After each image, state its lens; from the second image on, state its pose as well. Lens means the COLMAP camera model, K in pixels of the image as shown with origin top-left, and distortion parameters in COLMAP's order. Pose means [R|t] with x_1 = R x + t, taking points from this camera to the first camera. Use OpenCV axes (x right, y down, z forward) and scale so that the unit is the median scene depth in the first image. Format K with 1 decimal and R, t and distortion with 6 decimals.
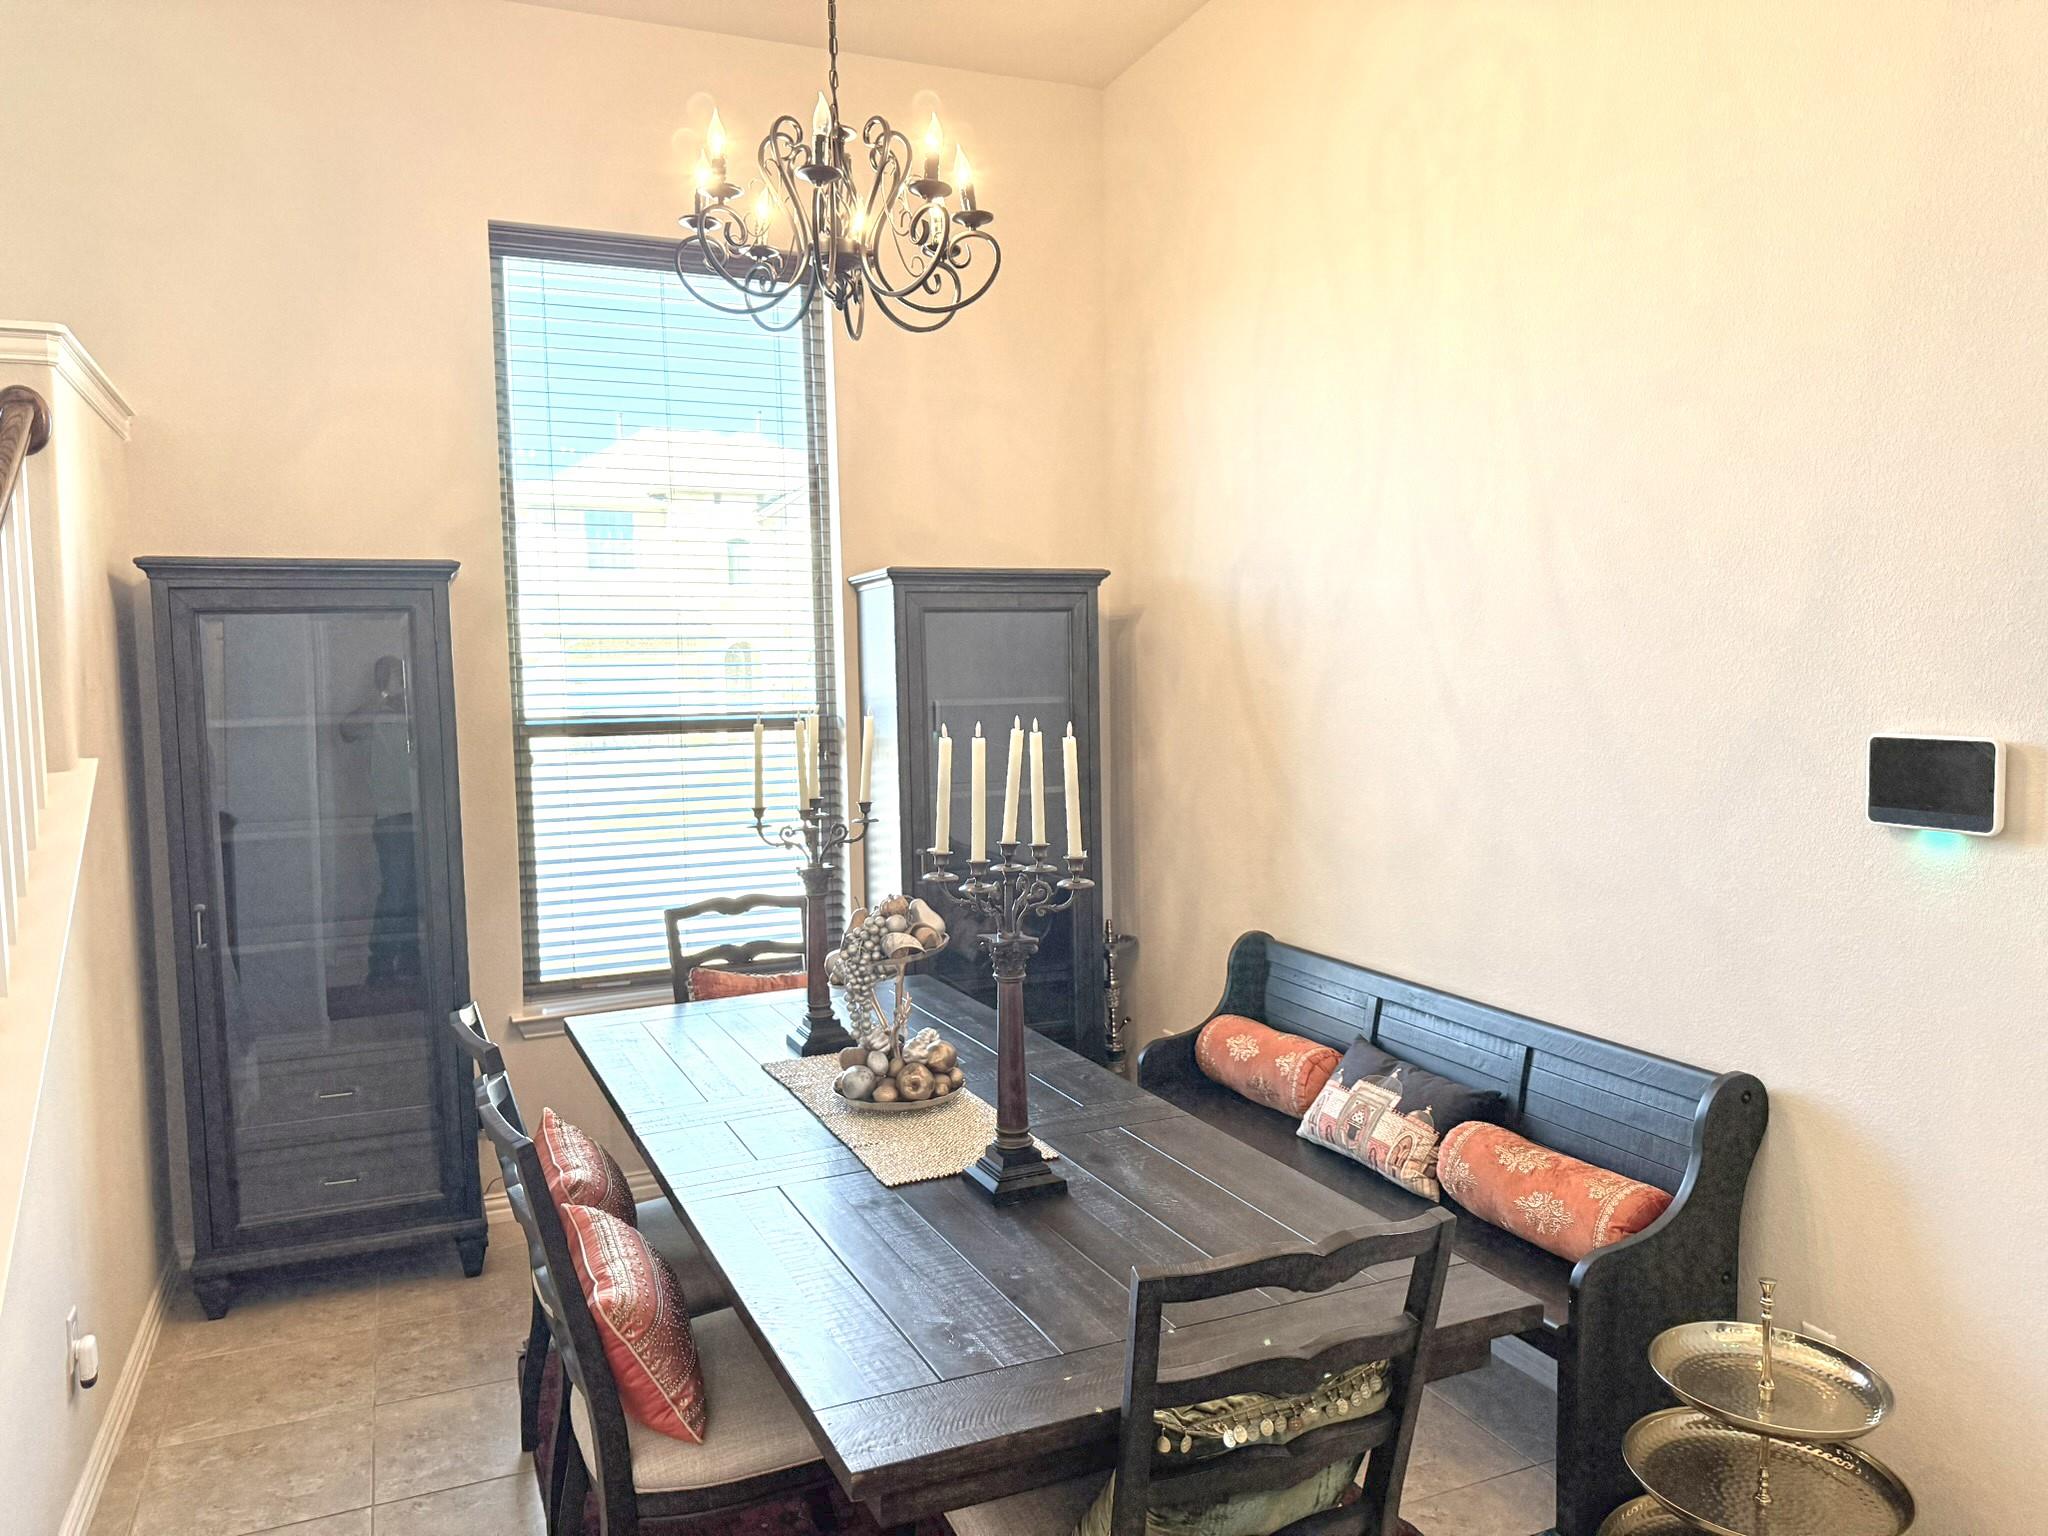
lens RADIAL K [[1440.0, 0, 1003.8], [0, 1440.0, 778.0], [0, 0, 1]] dist [0.034064, -0.037329]
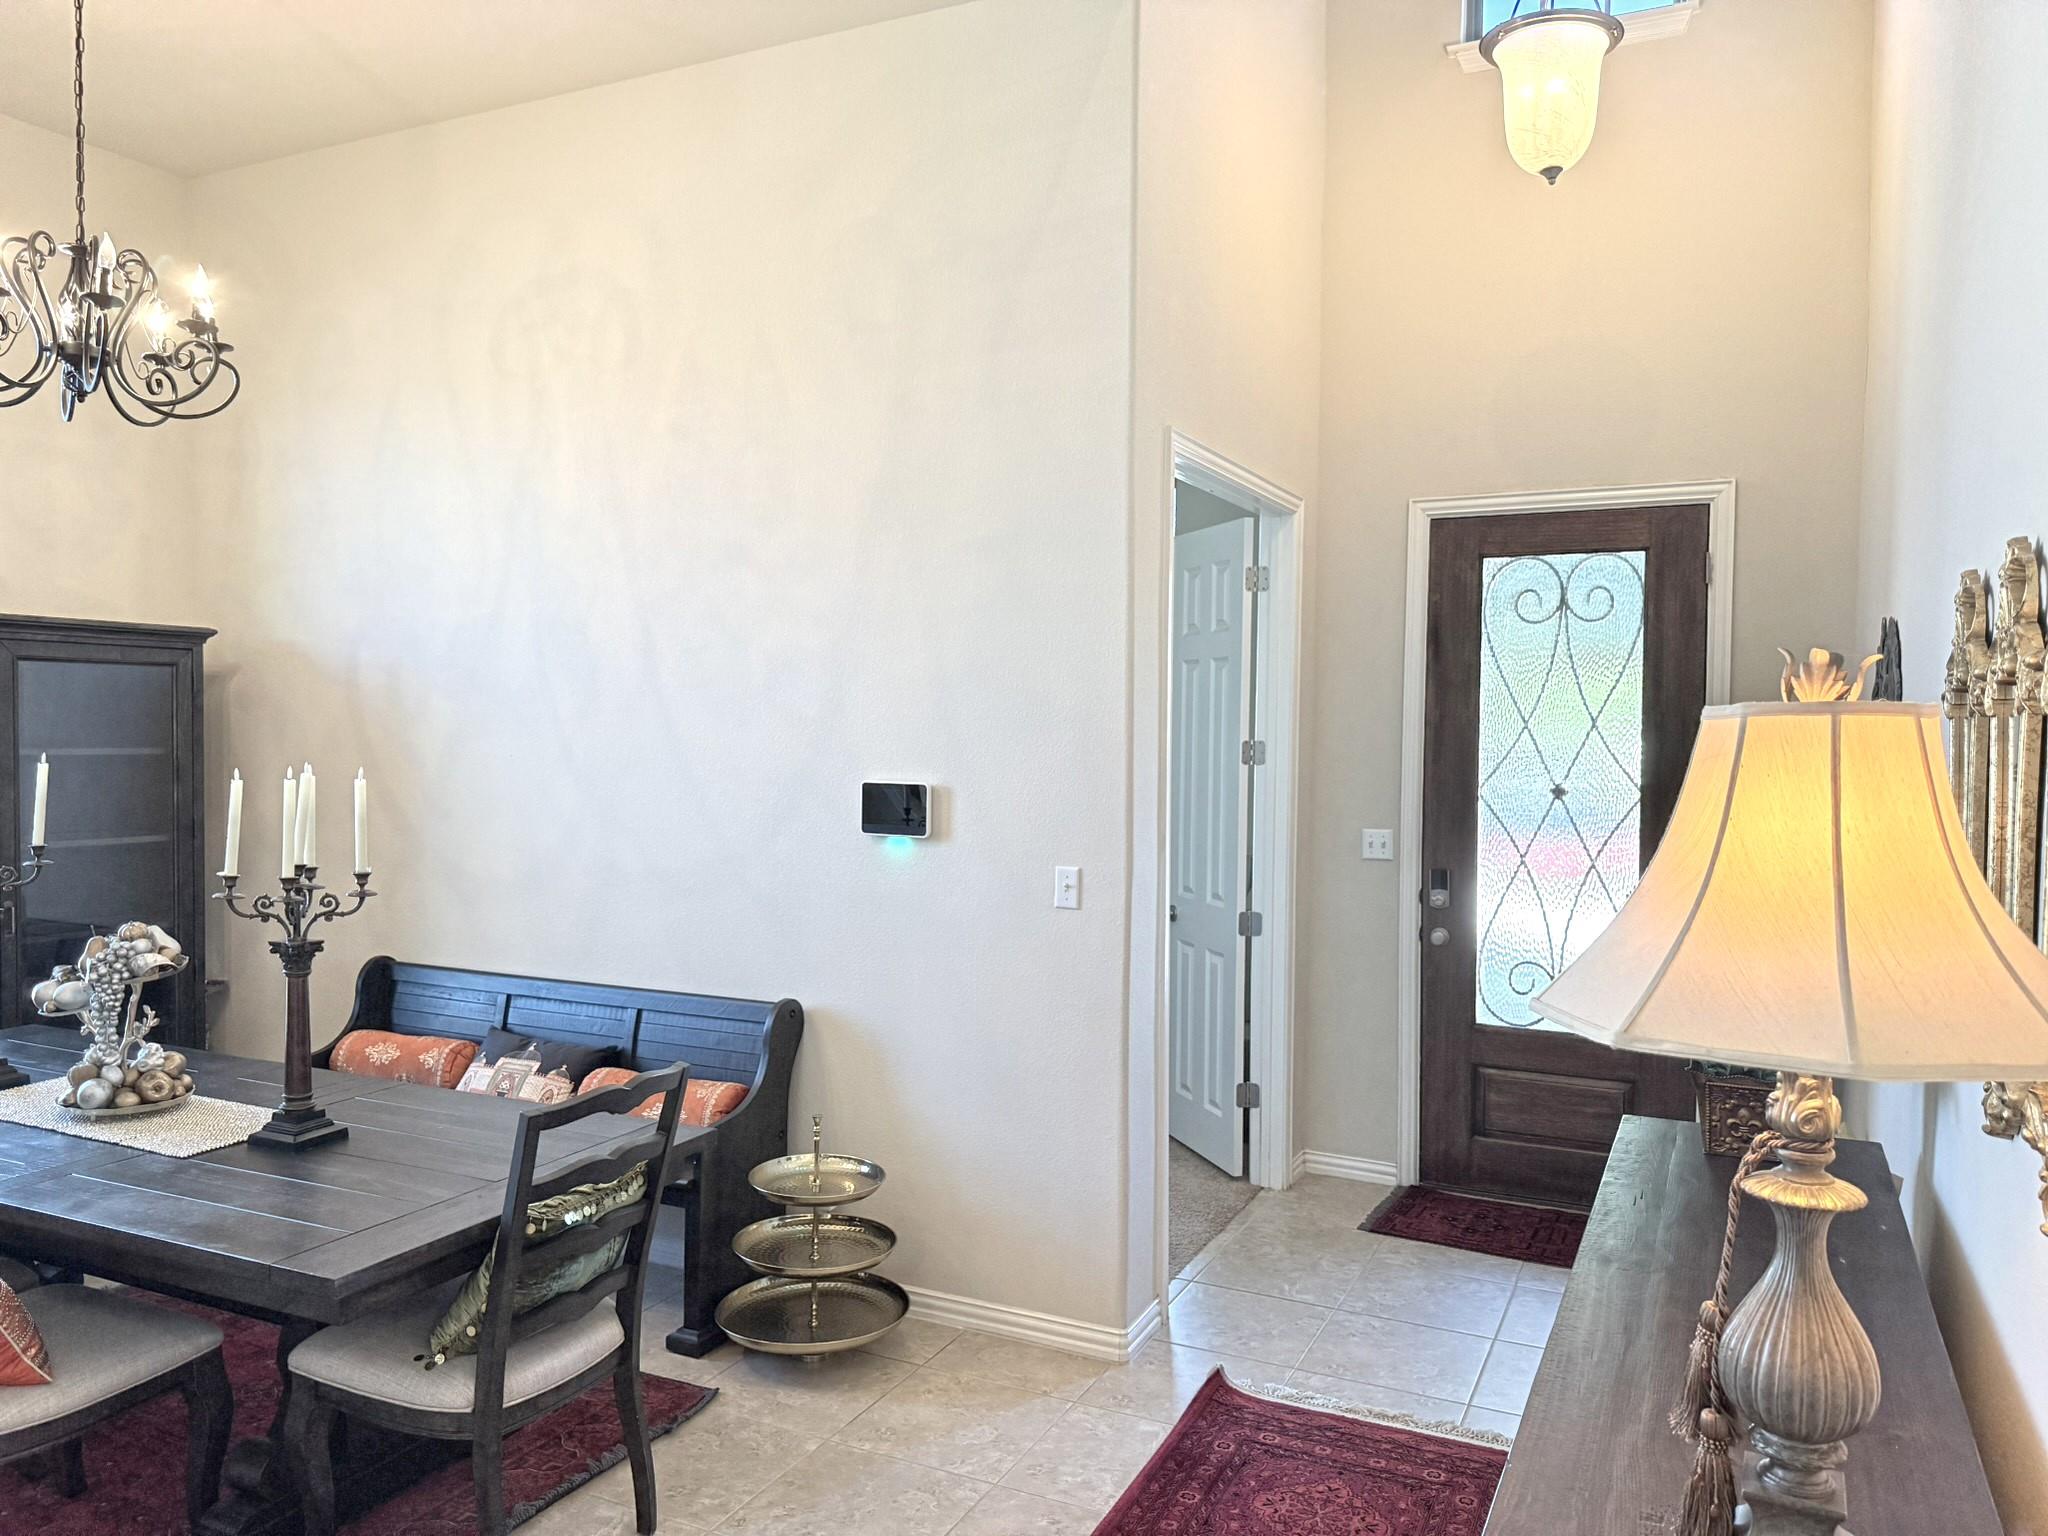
lens RADIAL K [[1440.0, 0, 1021.9], [0, 1440.0, 759.2], [0, 0, 1]] dist [0.034064, -0.037329]
pose [[0.751701, 0.013934, 0.659357, -0.306178], [0.021502, 0.998727, -0.045619, 0.020752], [-0.659154, 0.048470, 0.750444, -0.317810]]
